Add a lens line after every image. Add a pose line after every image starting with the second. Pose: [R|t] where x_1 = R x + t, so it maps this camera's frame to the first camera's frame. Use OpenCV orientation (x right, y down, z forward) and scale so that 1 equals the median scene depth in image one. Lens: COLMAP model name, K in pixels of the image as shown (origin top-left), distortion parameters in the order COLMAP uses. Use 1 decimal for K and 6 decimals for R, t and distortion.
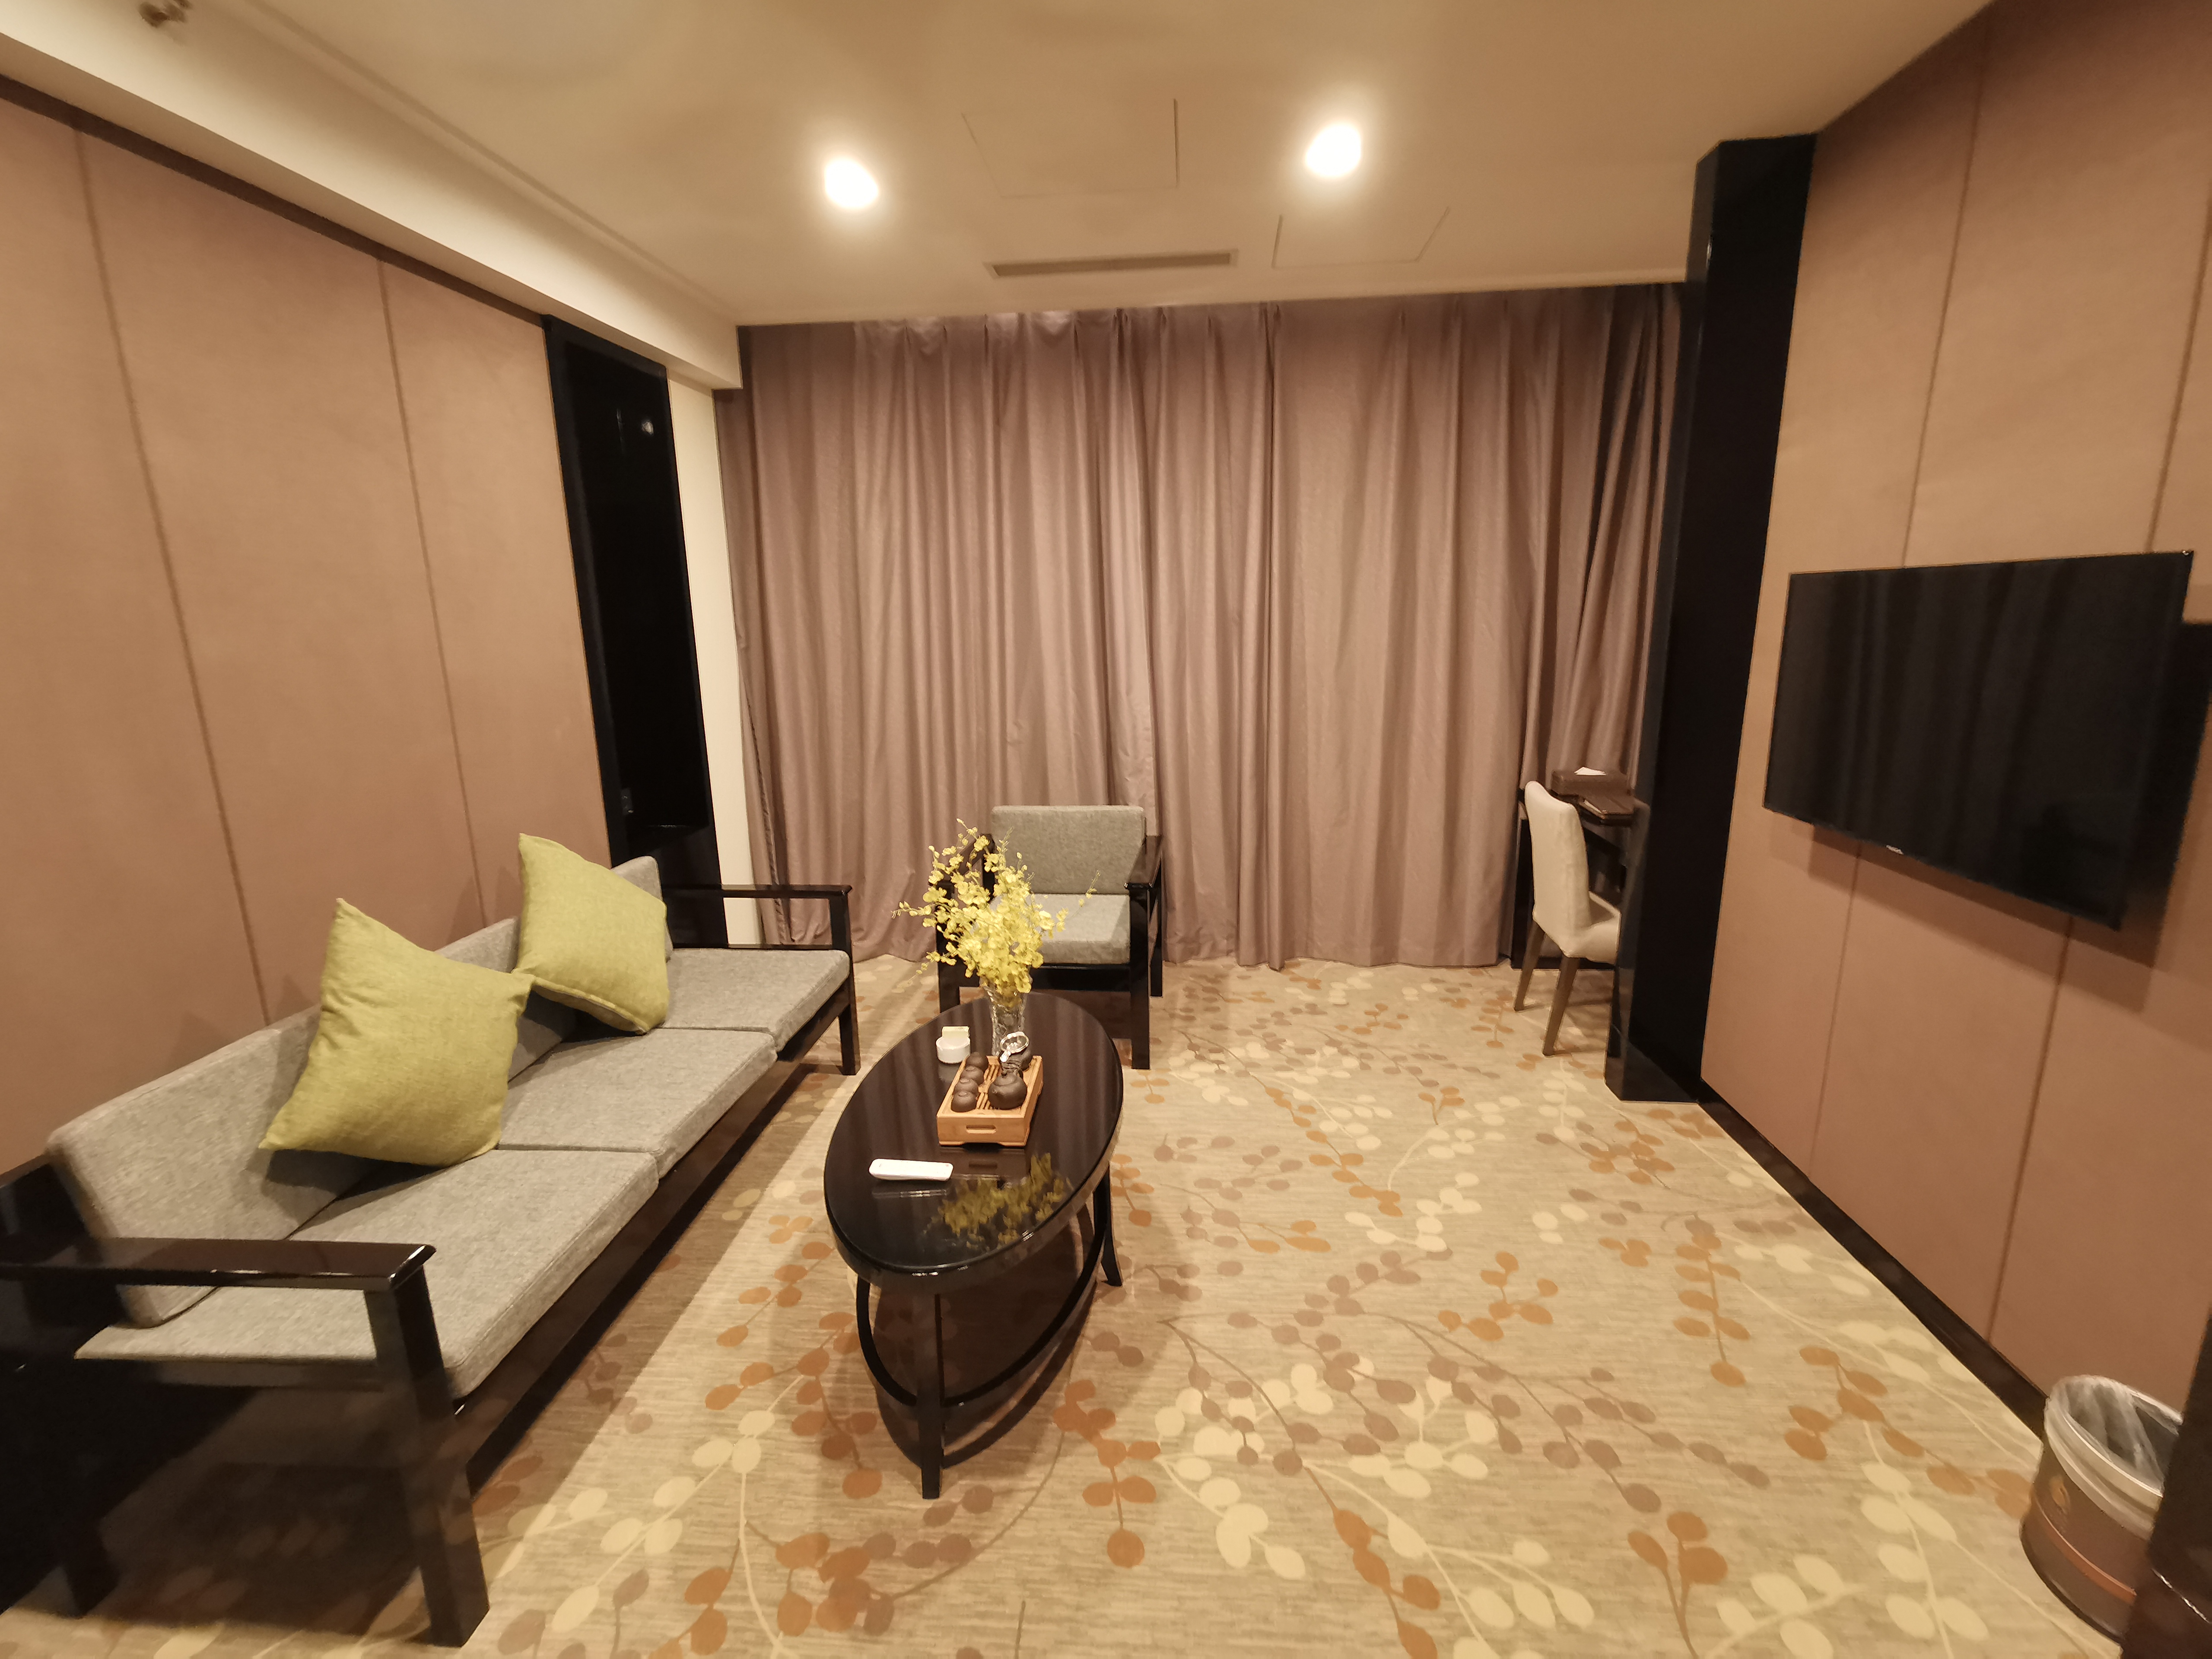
lens RADIAL K [[1021.7, 0, 1106.0], [0, 1021.7, 829.5], [0, 0, 1]] dist [0.001854, 0.004291]
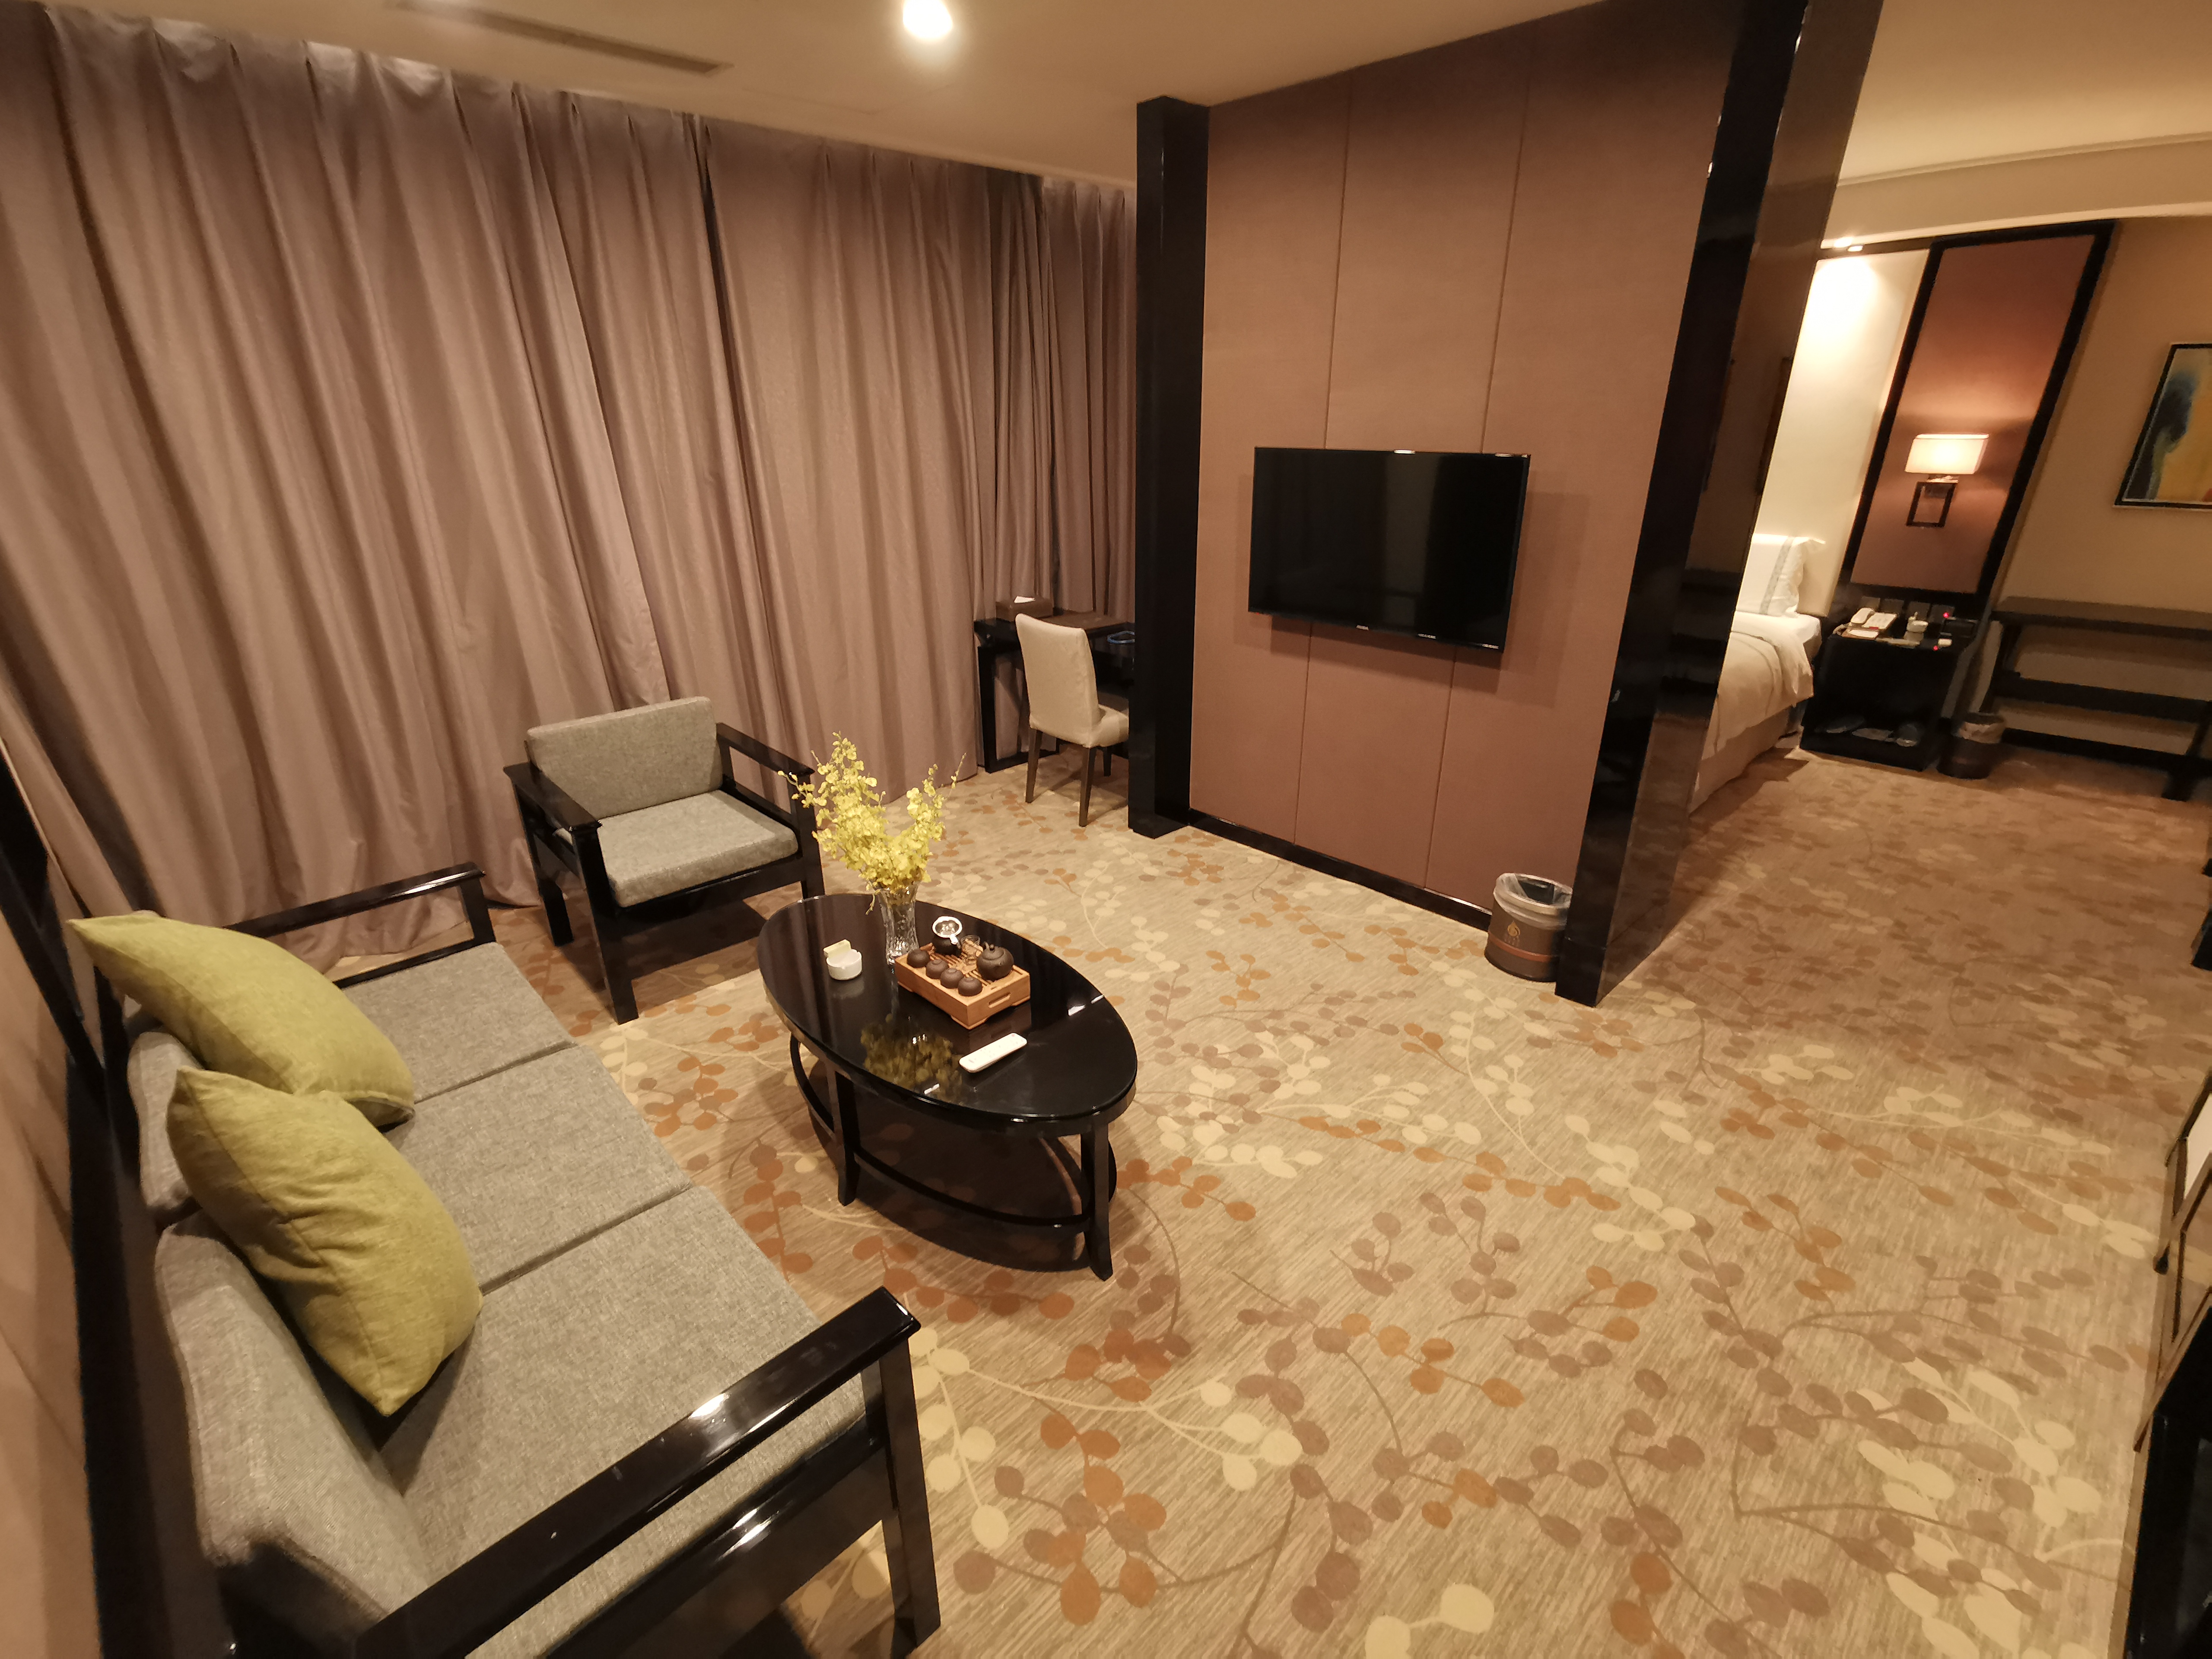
lens RADIAL K [[1021.7, 0, 1106.0], [0, 1021.7, 829.5], [0, 0, 1]] dist [0.001854, 0.004291]
pose [[0.656345, -0.280002, 0.700578, -0.726663], [0.158758, 0.959048, 0.234572, -0.117143], [-0.737568, -0.042738, 0.673919, 0.172789]]
